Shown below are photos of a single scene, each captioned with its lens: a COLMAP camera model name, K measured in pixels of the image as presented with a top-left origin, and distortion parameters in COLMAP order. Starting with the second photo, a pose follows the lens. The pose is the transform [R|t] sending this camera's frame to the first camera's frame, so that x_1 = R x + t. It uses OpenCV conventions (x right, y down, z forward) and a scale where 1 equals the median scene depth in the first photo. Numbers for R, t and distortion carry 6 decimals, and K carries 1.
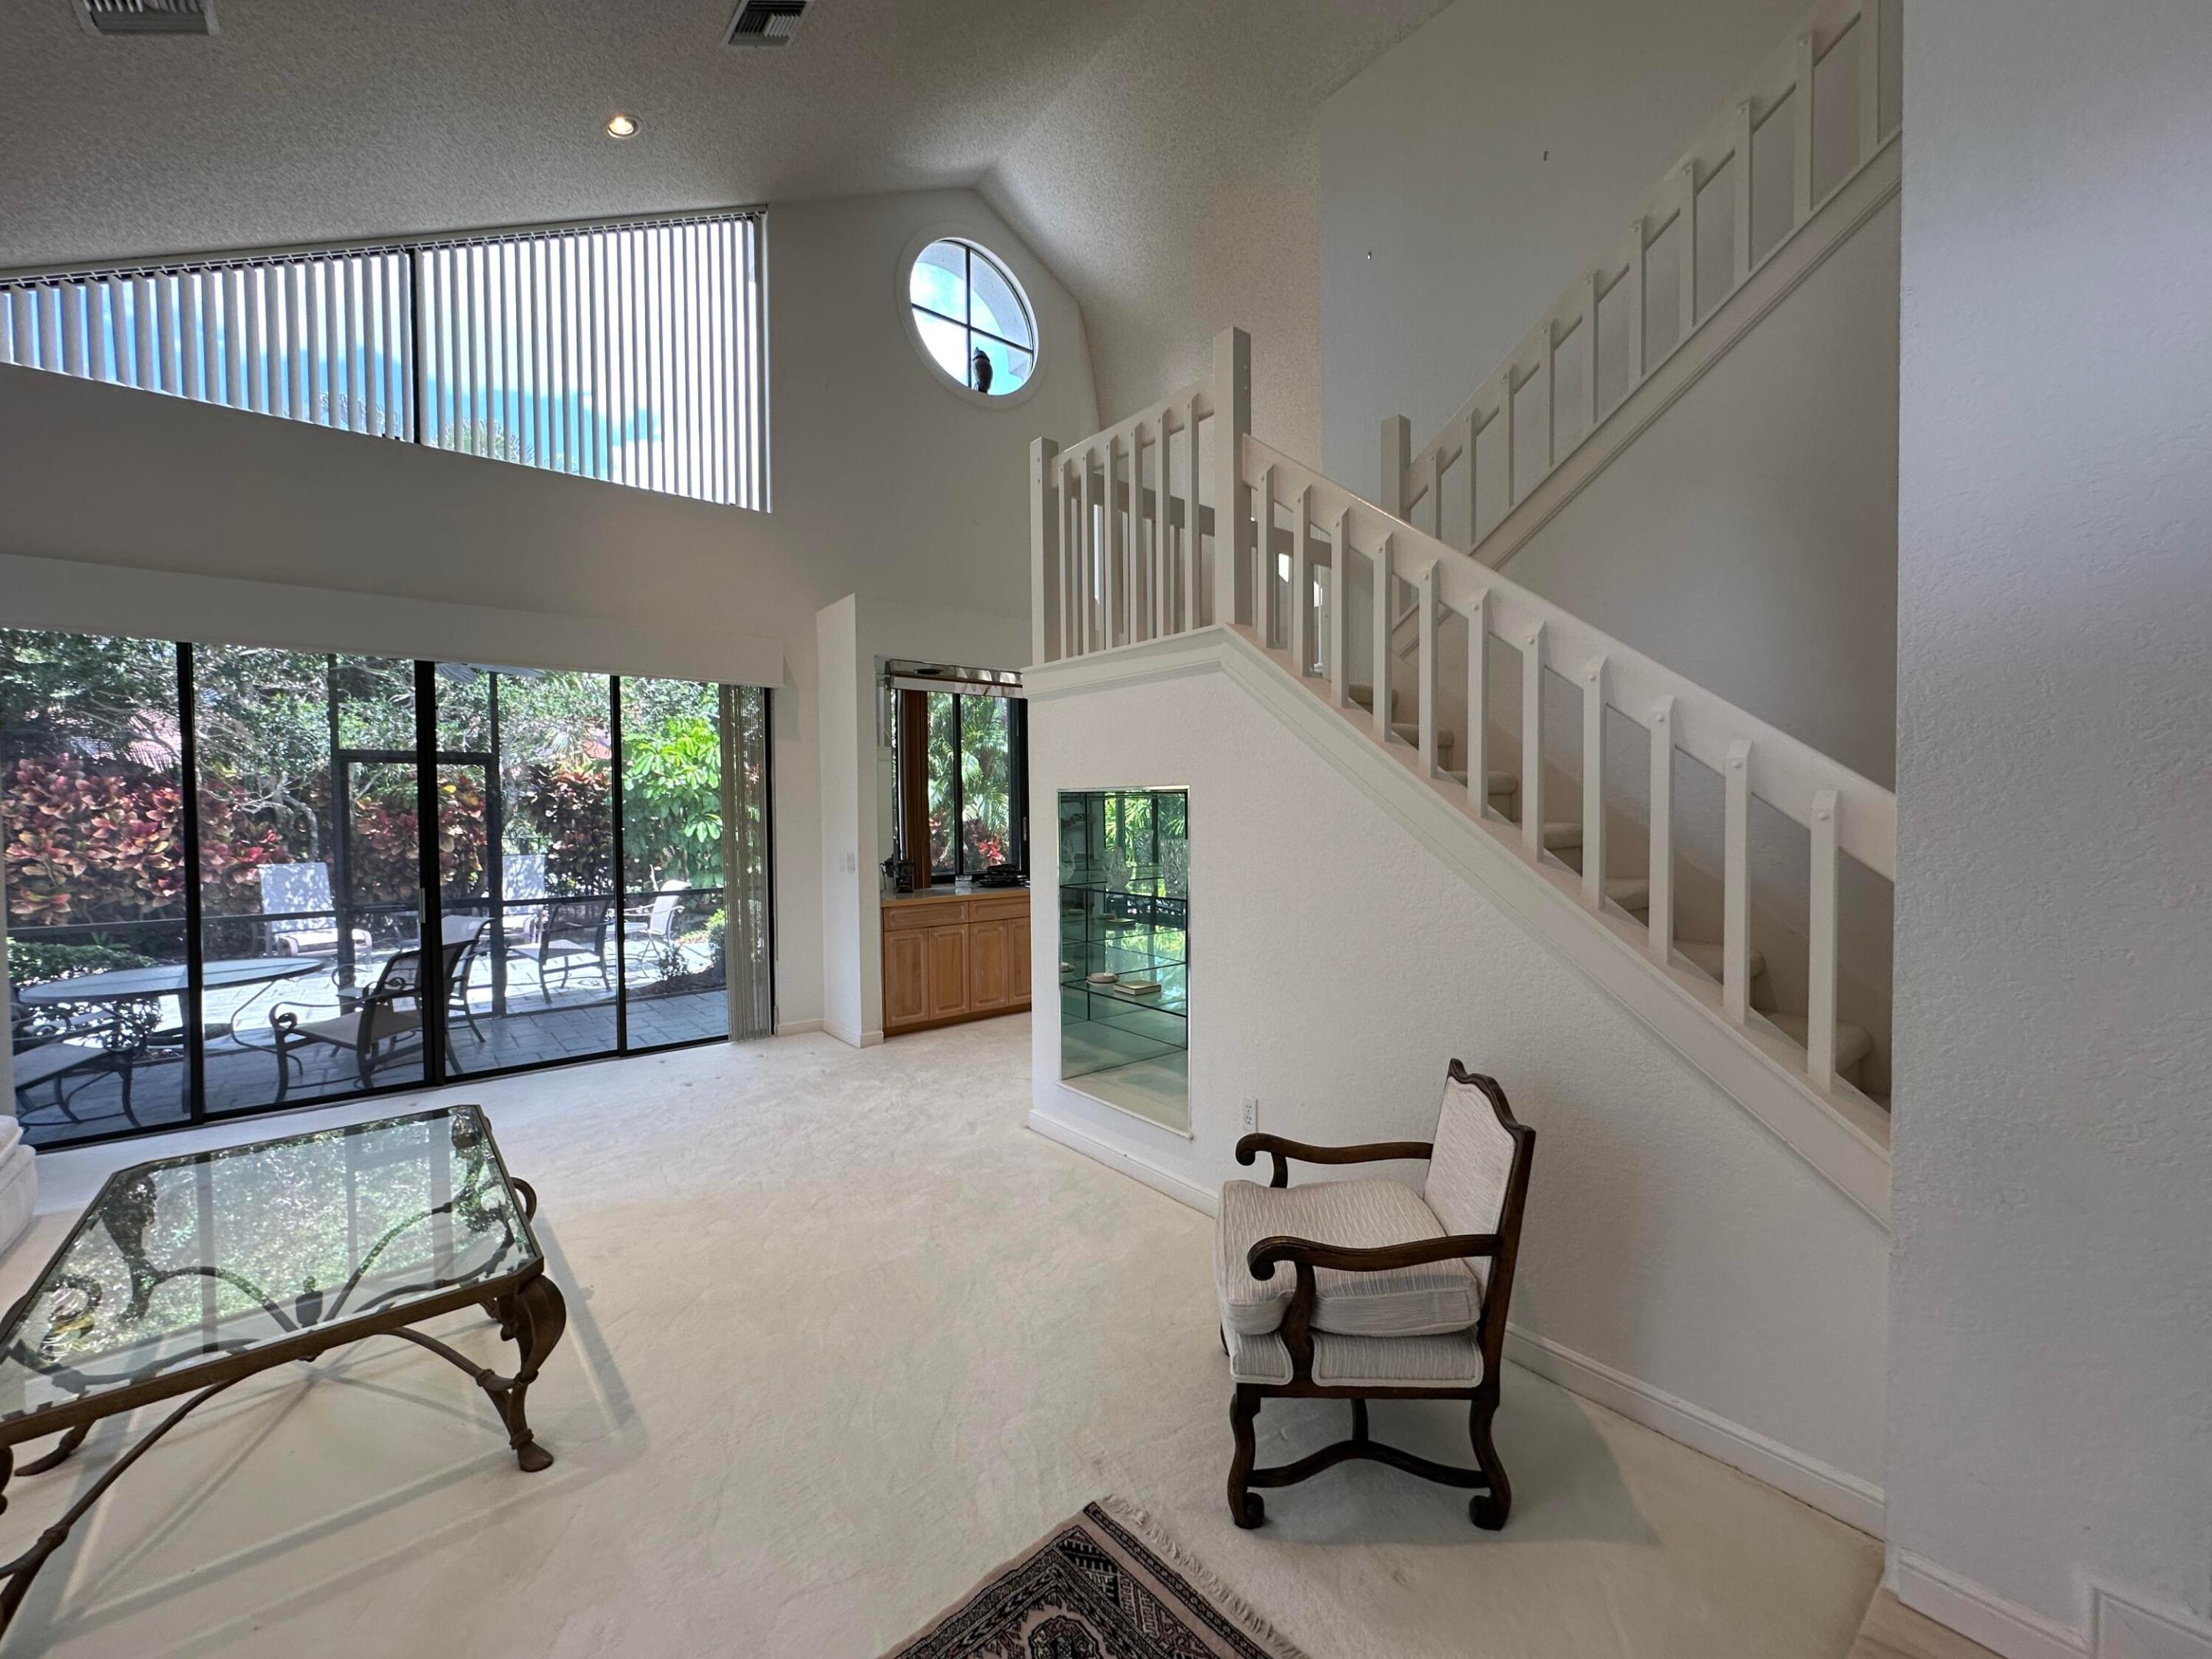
lens RADIAL K [[881.3, 0, 1108.1], [0, 881.3, 826.3], [0, 0, 1]] dist [-0.001868, -0.000361]
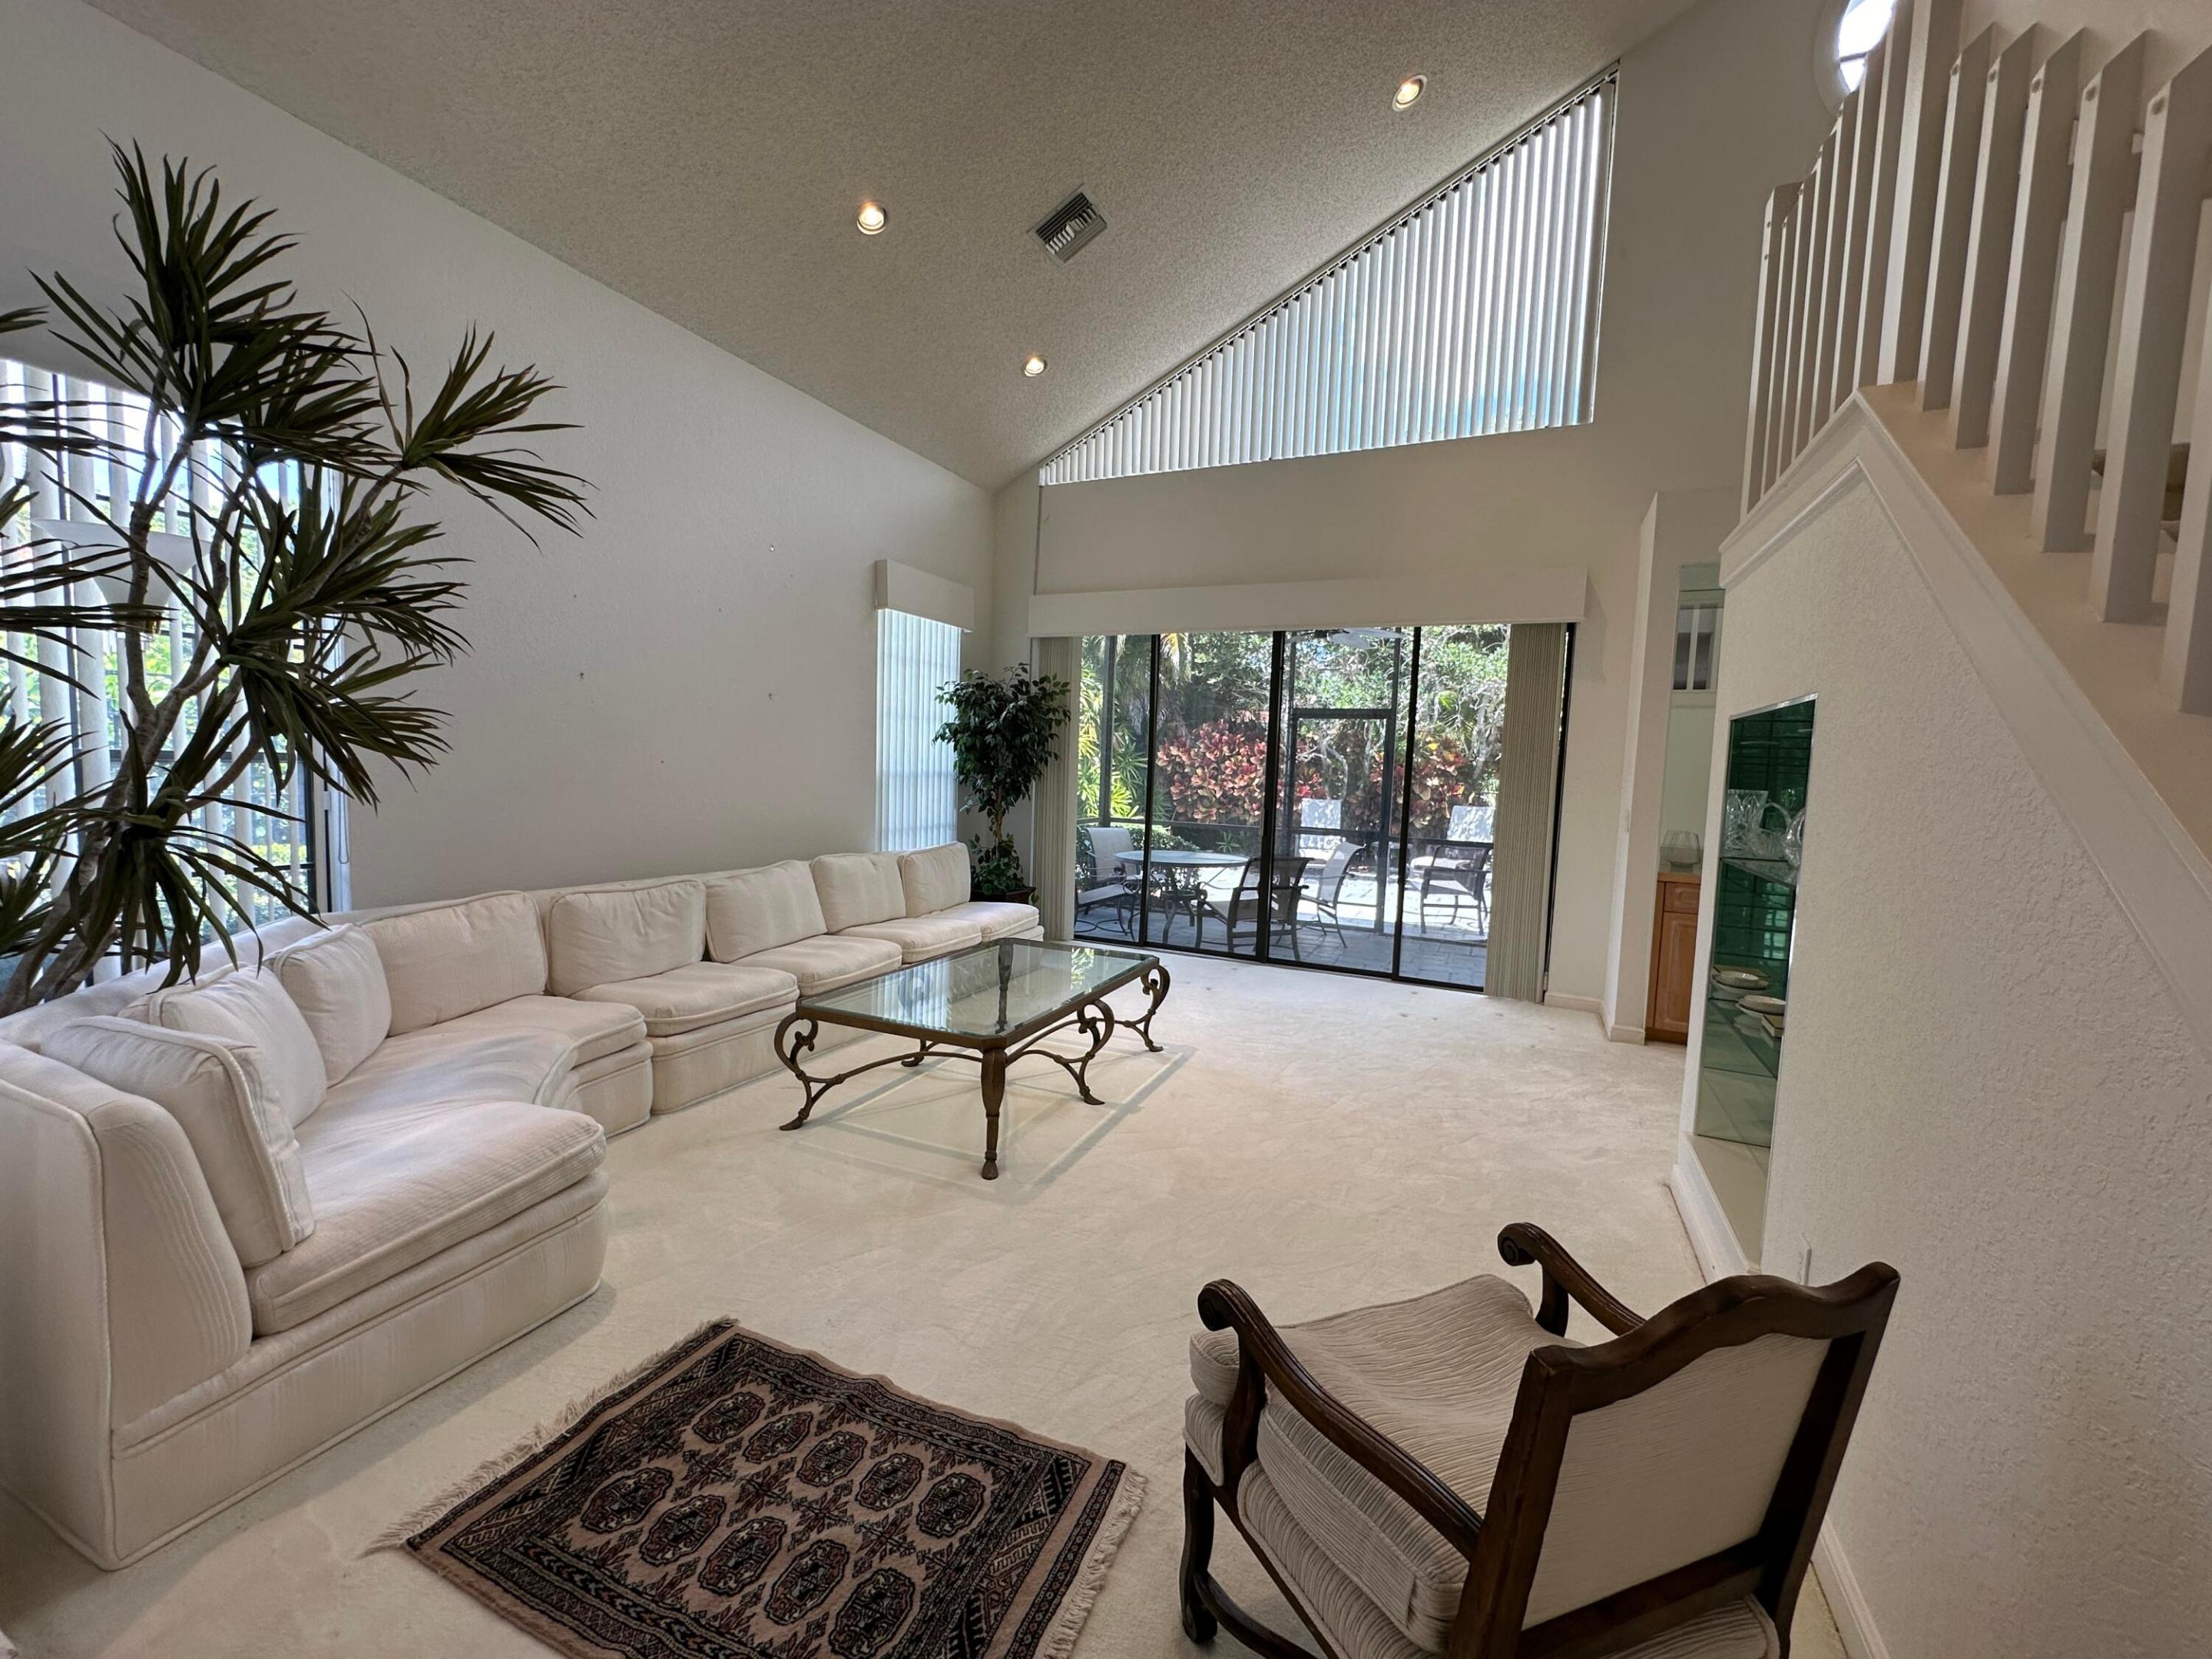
lens RADIAL K [[881.3, 0, 1111.5], [0, 881.3, 831.0], [0, 0, 1]] dist [-0.001868, -0.000361]
pose [[0.439340, 0.092072, -0.893590, 0.301032], [-0.058259, 0.995560, 0.073936, 0.020118], [0.896430, 0.019576, 0.442754, 0.235231]]
